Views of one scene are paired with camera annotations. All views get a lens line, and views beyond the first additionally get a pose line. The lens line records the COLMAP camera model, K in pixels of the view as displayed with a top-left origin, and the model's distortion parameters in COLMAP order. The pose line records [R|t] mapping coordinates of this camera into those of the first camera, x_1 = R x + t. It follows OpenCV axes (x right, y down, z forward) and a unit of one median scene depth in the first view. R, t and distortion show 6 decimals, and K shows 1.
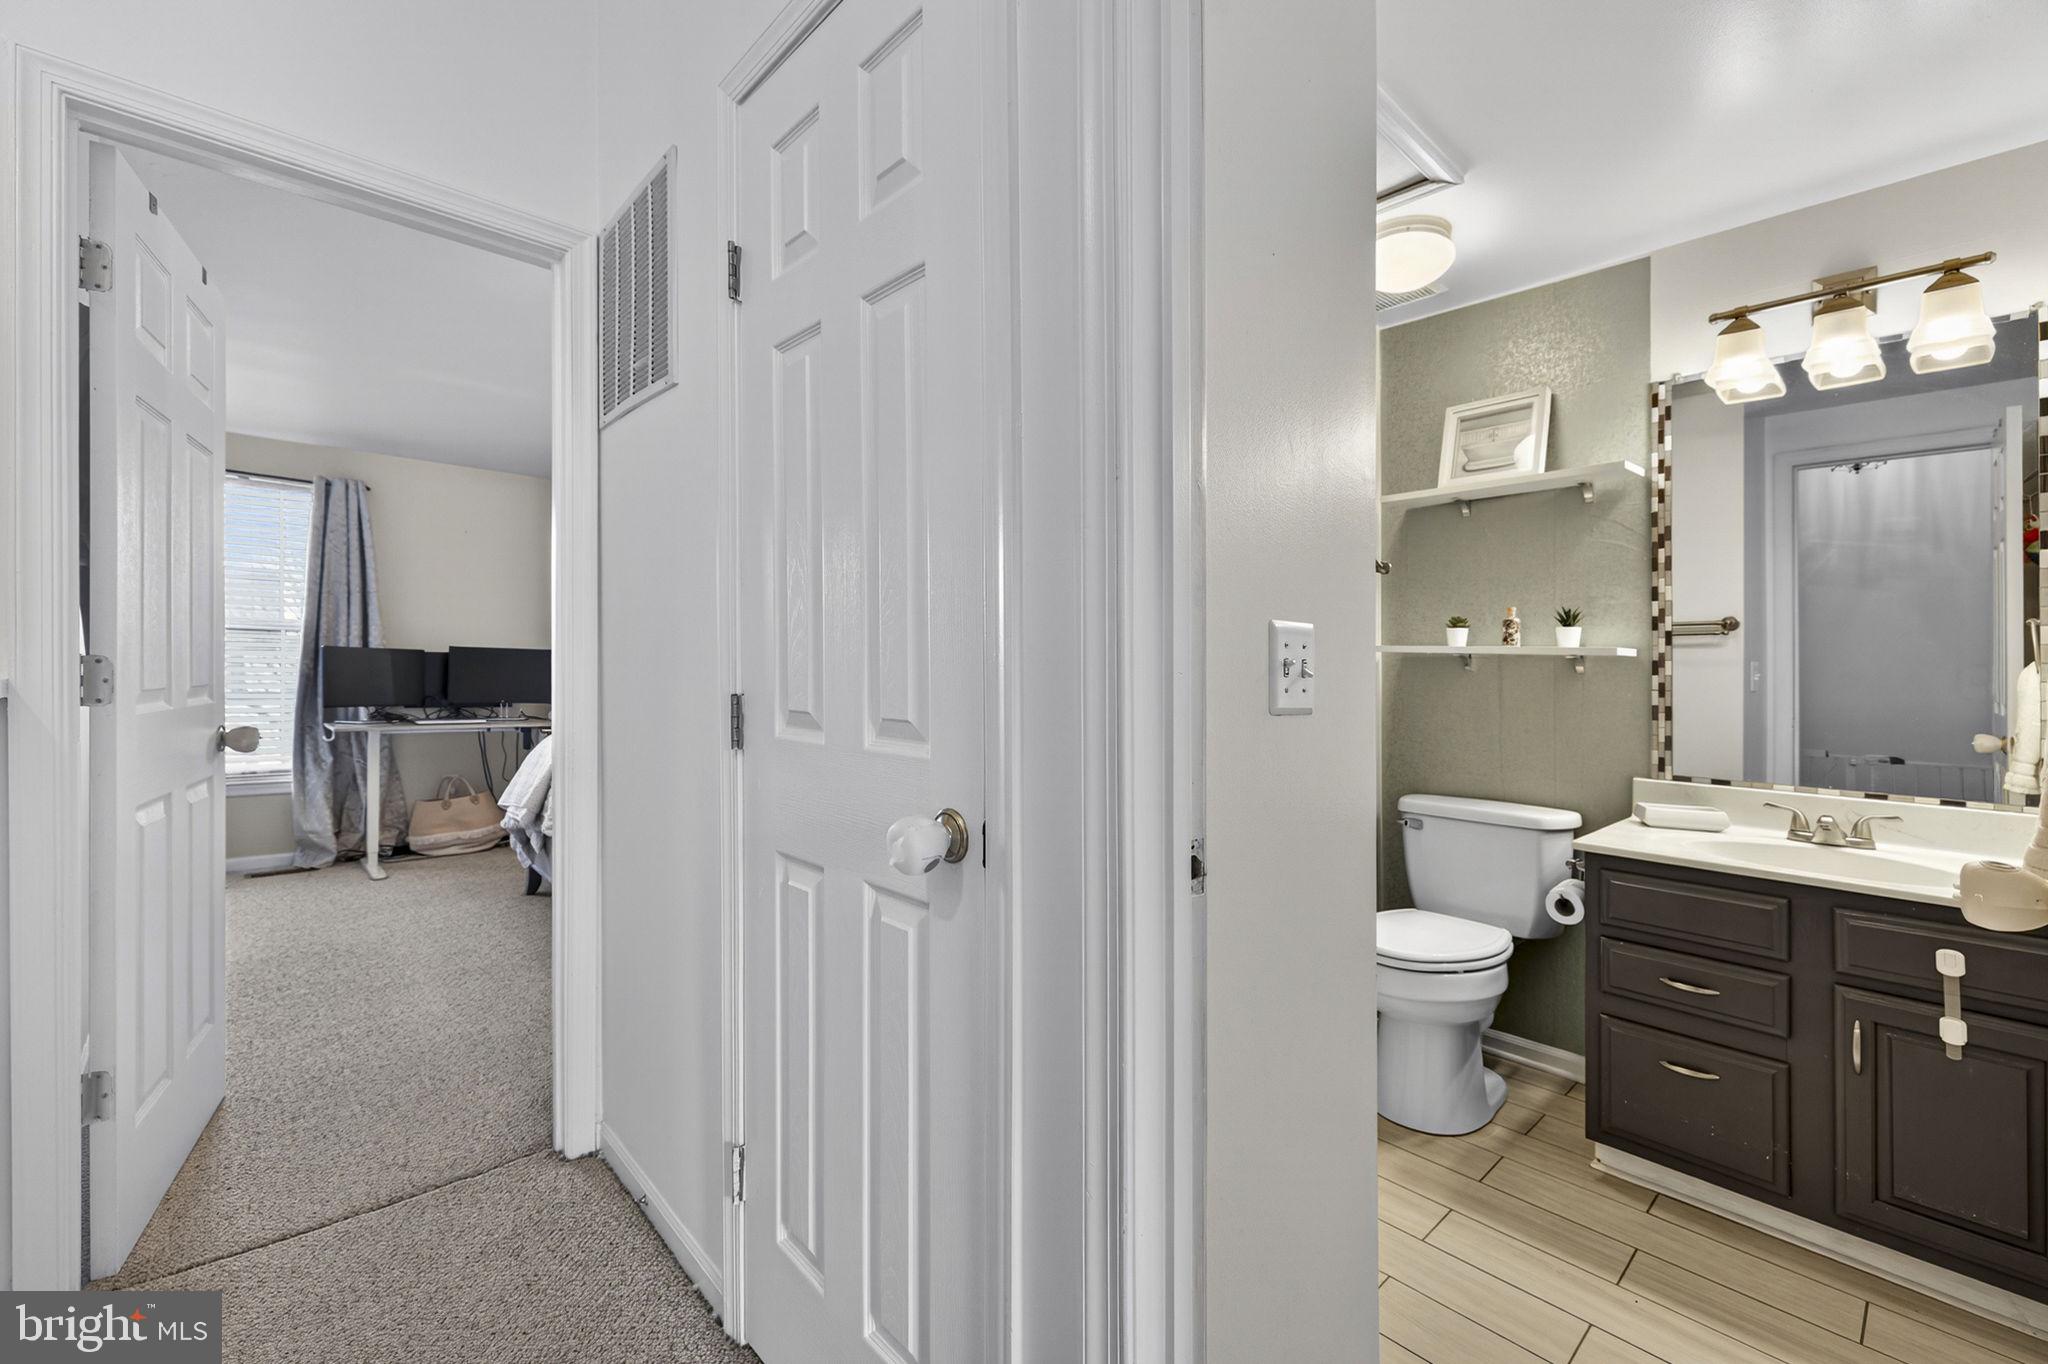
lens RADIAL K [[866.4, 0, 995.0], [0, 866.4, 673.1], [0, 0, 1]] dist [-0.000776, 0.000081]
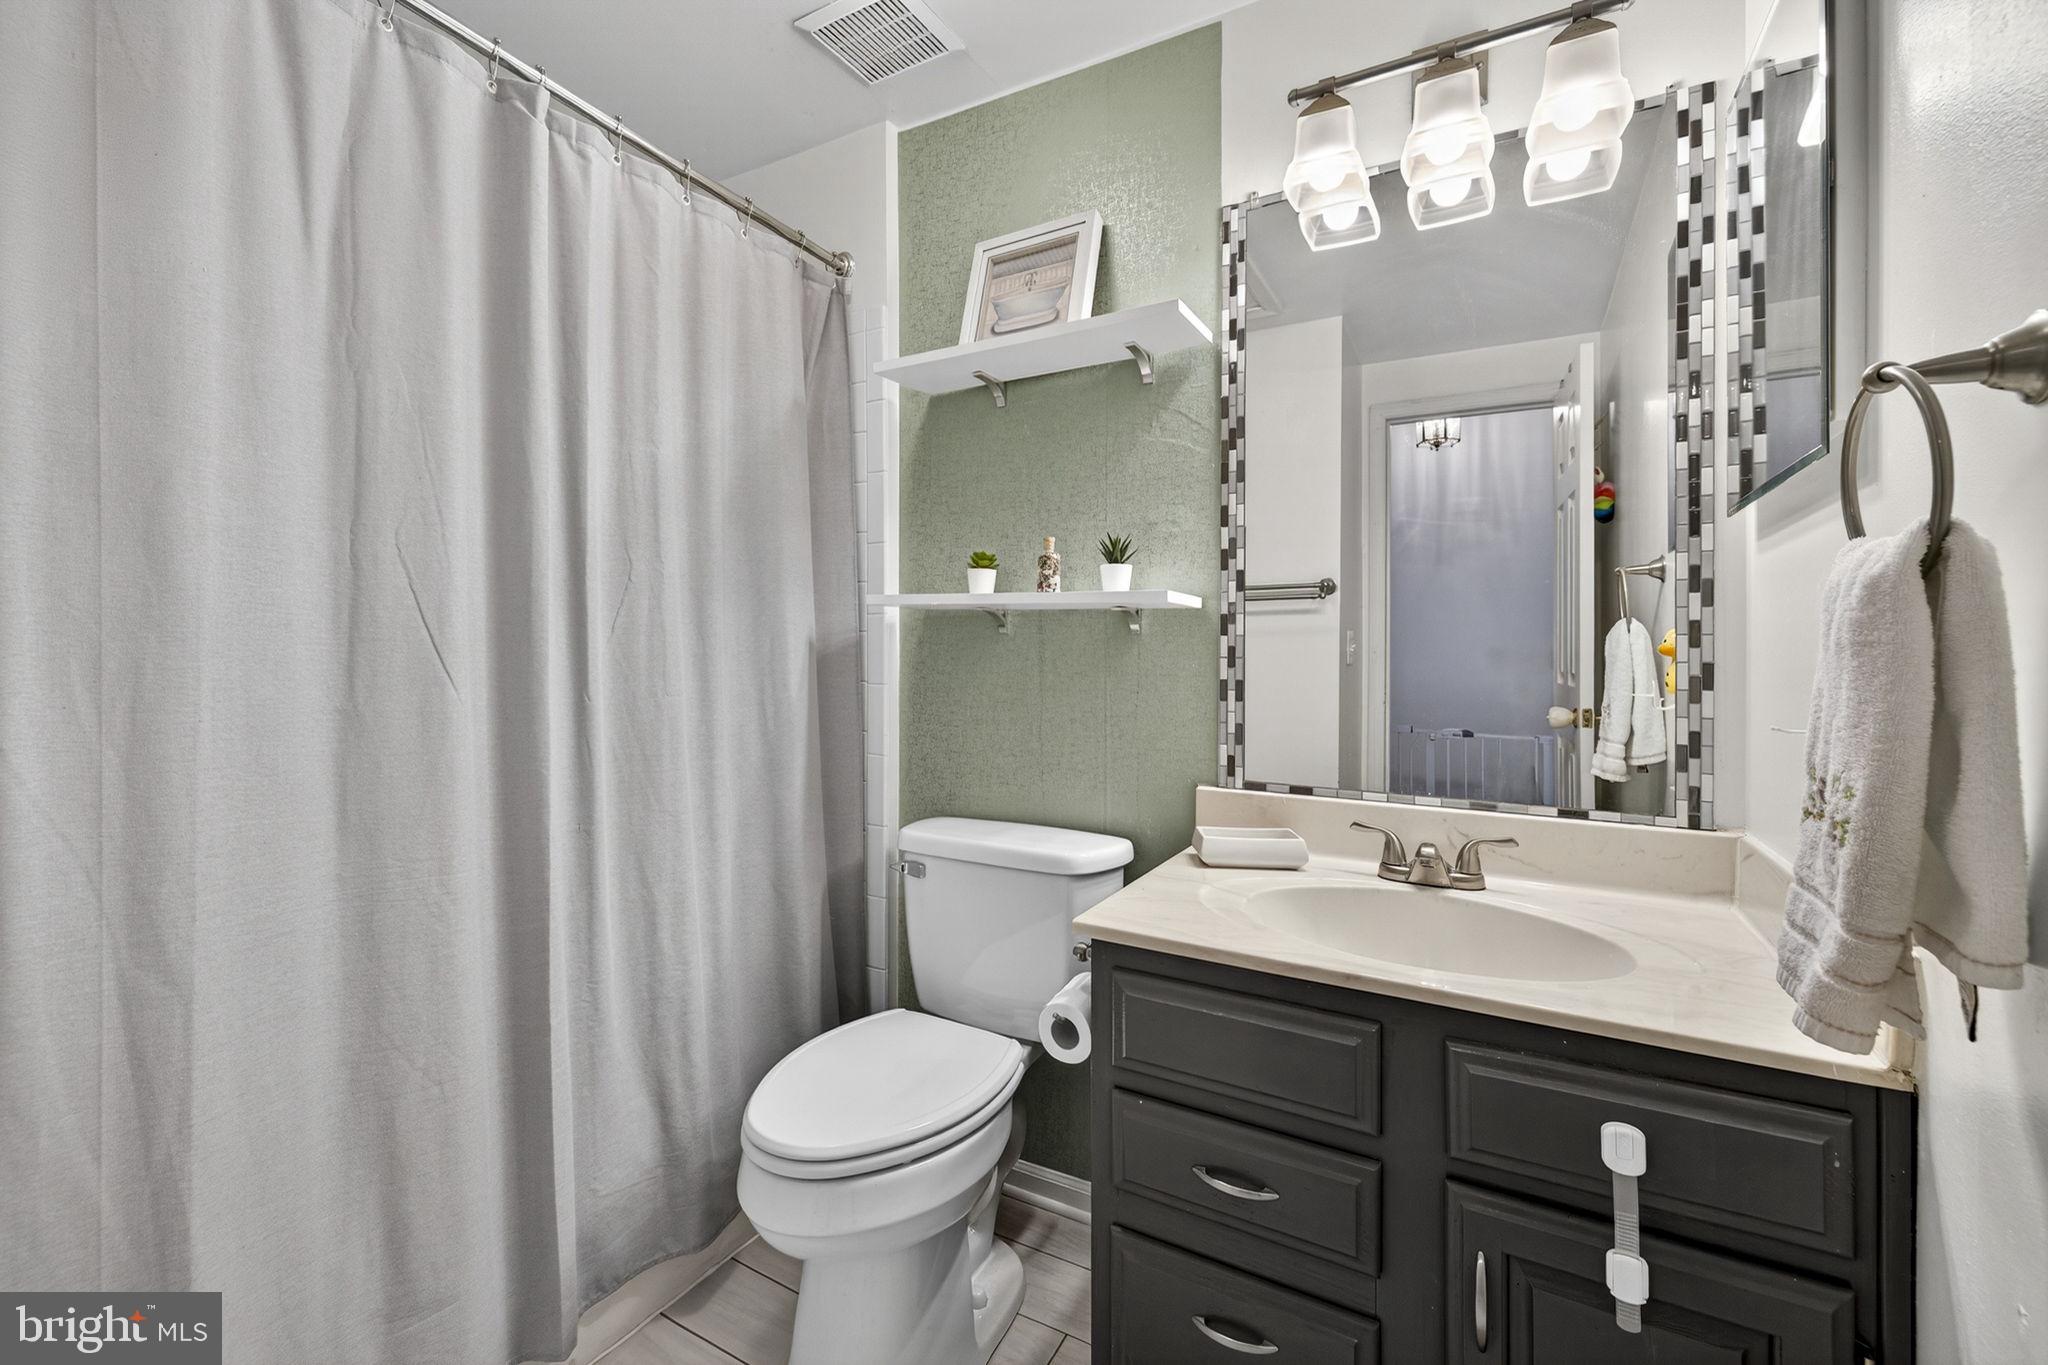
lens RADIAL K [[850.0, 0, 1013.8], [0, 850.0, 684.7], [0, 0, 1]] dist [0.001140, 0.000062]
pose [[0.944603, -0.017059, 0.327770, 0.348481], [0.007811, 0.999534, 0.029512, 0.018431], [-0.328121, -0.025317, 0.944296, 0.380503]]
